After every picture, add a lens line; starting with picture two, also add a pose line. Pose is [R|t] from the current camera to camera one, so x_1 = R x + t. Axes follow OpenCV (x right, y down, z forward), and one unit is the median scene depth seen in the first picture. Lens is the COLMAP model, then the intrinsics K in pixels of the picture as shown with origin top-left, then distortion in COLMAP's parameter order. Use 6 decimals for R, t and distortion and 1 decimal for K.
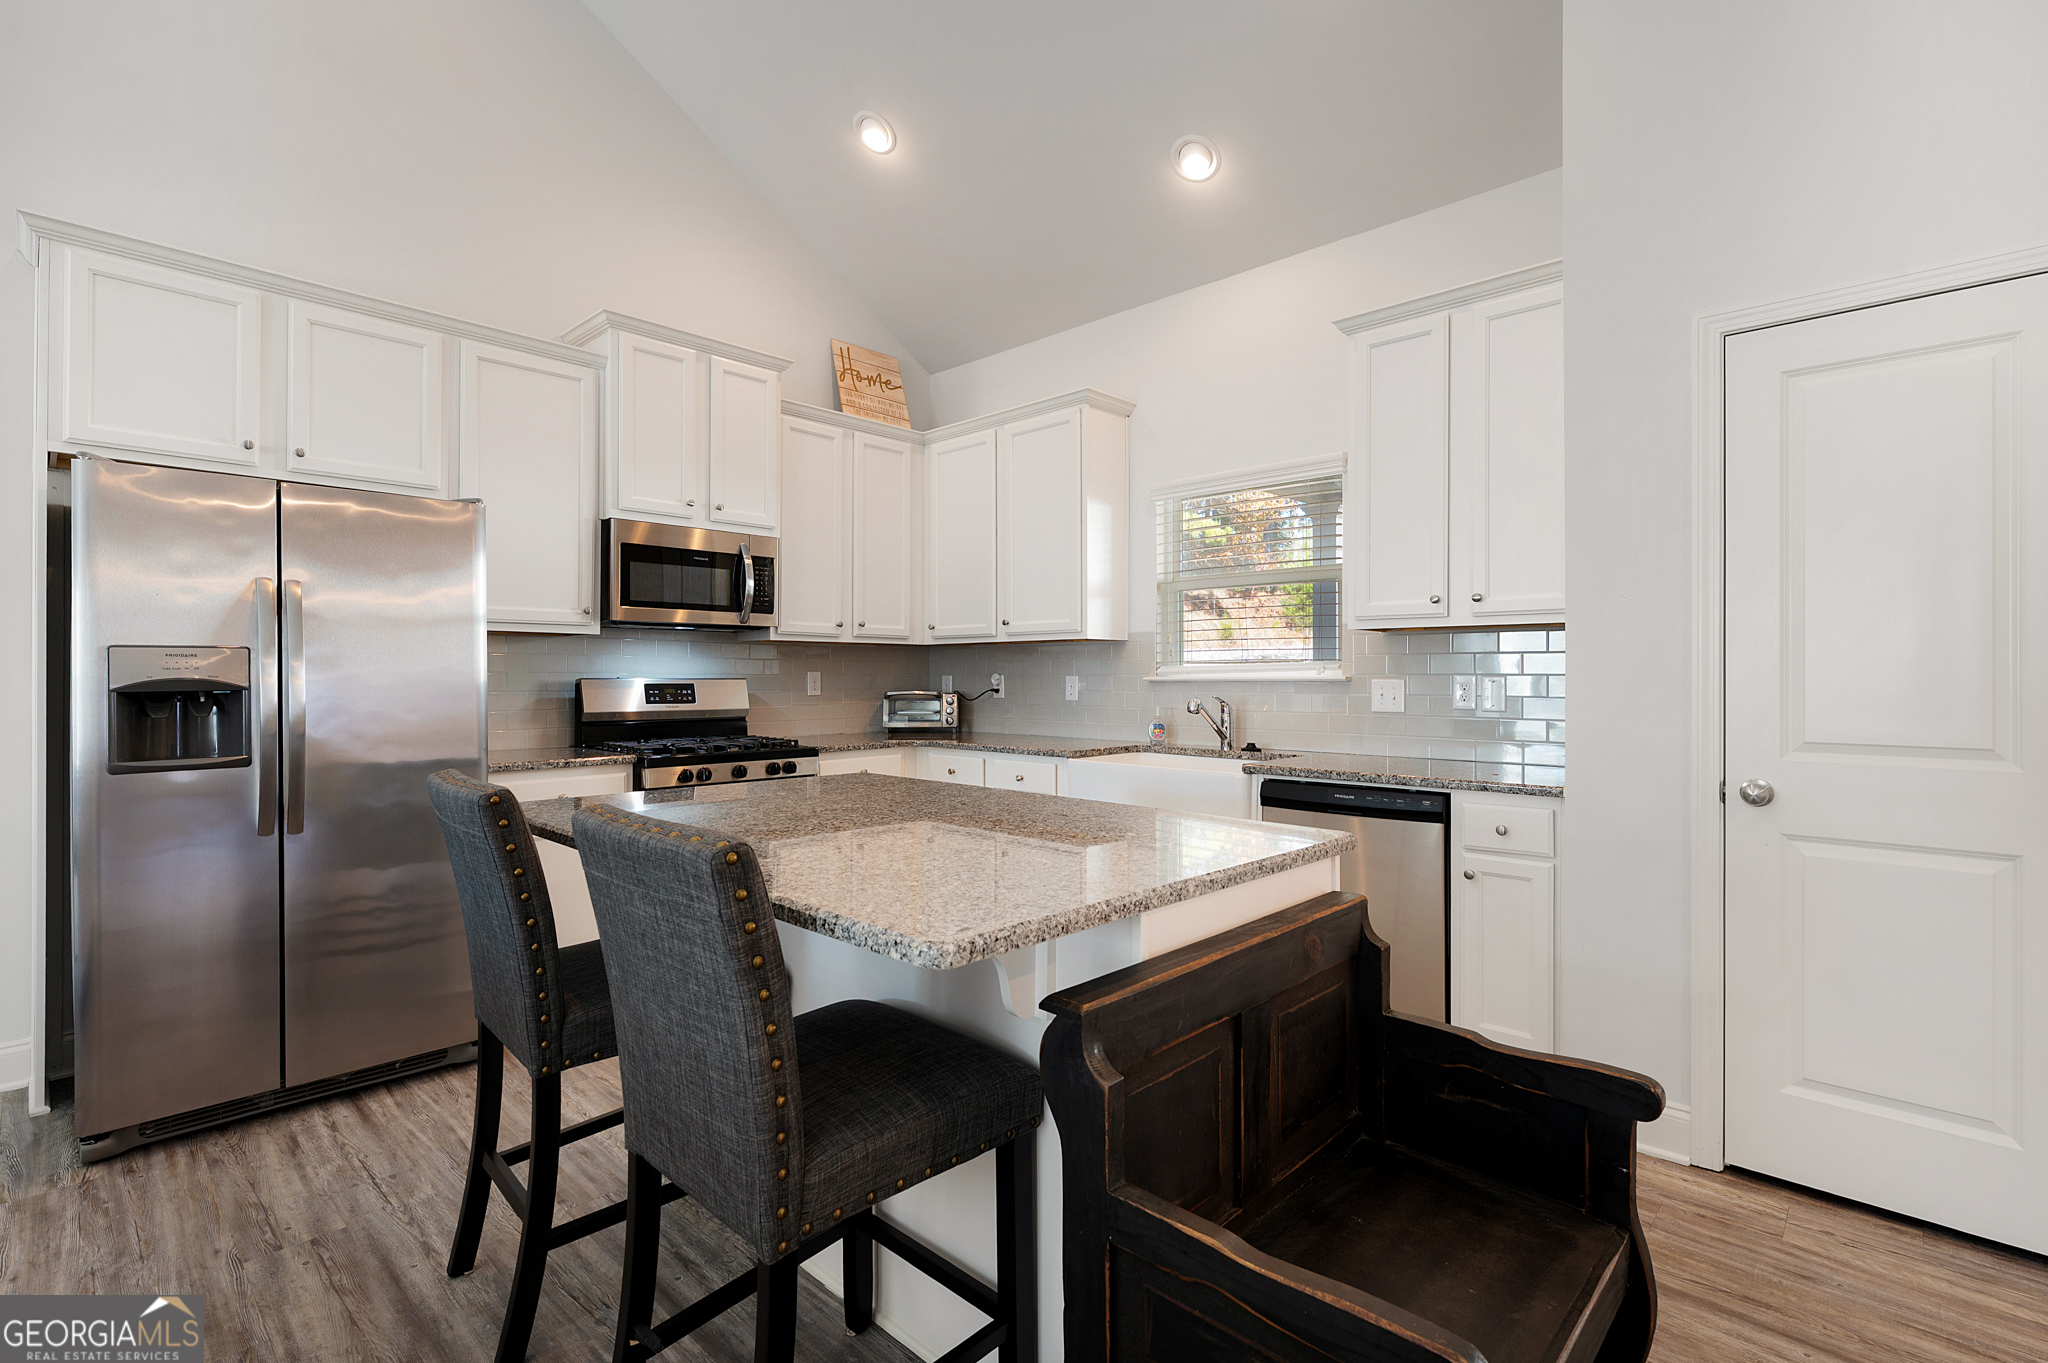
lens RADIAL K [[936.1, 0, 1020.3], [0, 936.1, 679.9], [0, 0, 1]] dist [-0.000580, 0.001300]
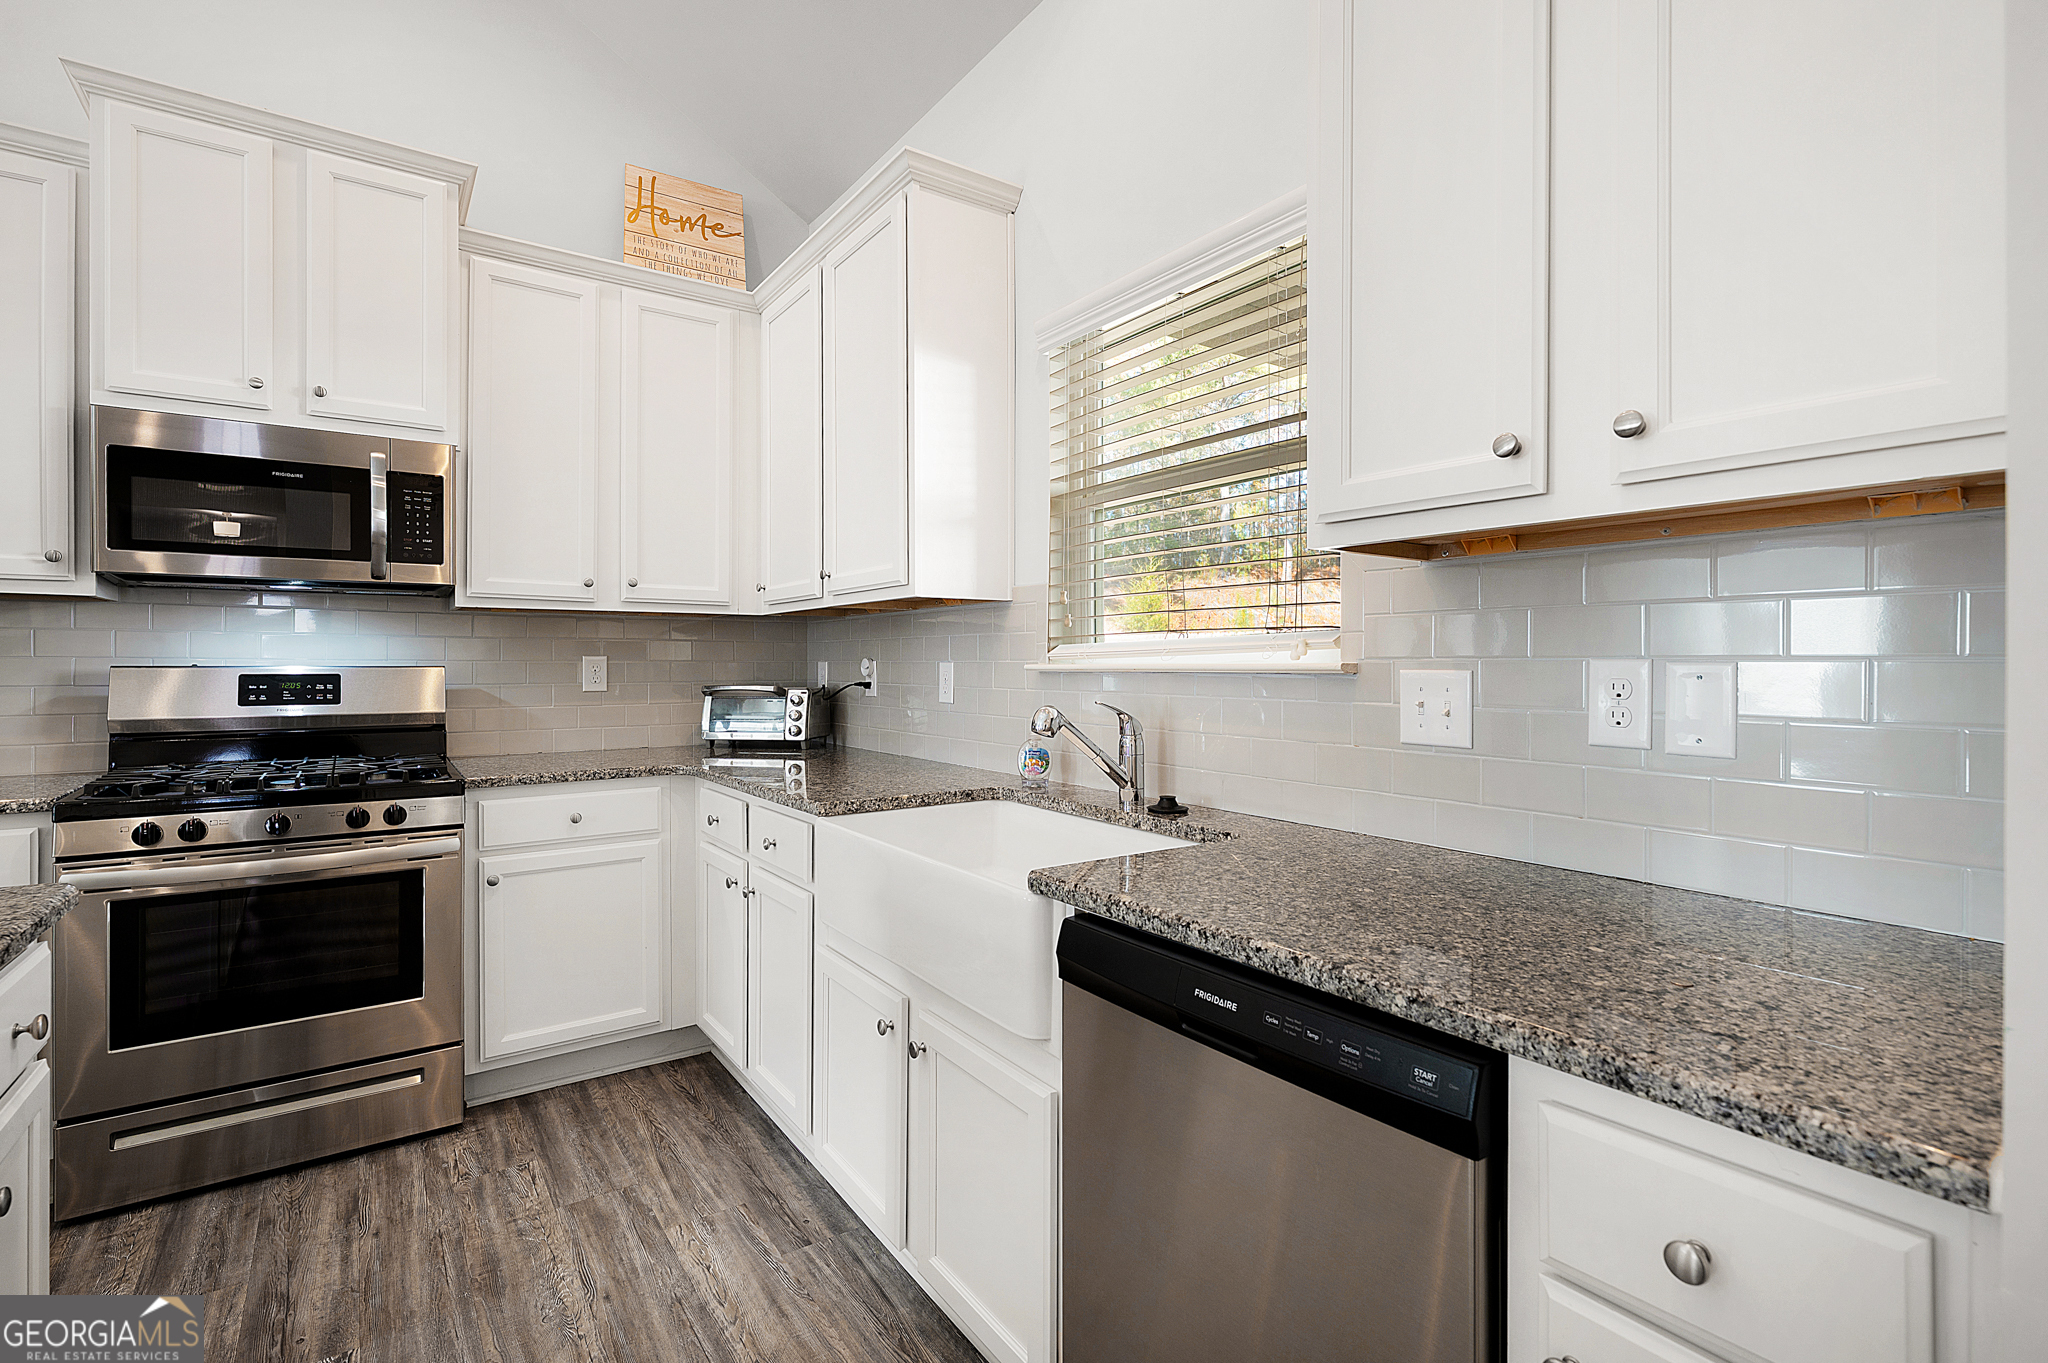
lens RADIAL K [[936.1, 0, 1016.3], [0, 936.1, 670.3], [0, 0, 1]] dist [-0.000580, 0.001300]
pose [[0.979644, 0.000723, -0.200741, 0.254722], [0.000377, 0.999985, 0.005442, -0.002287], [0.200742, -0.005407, 0.979629, 0.471277]]
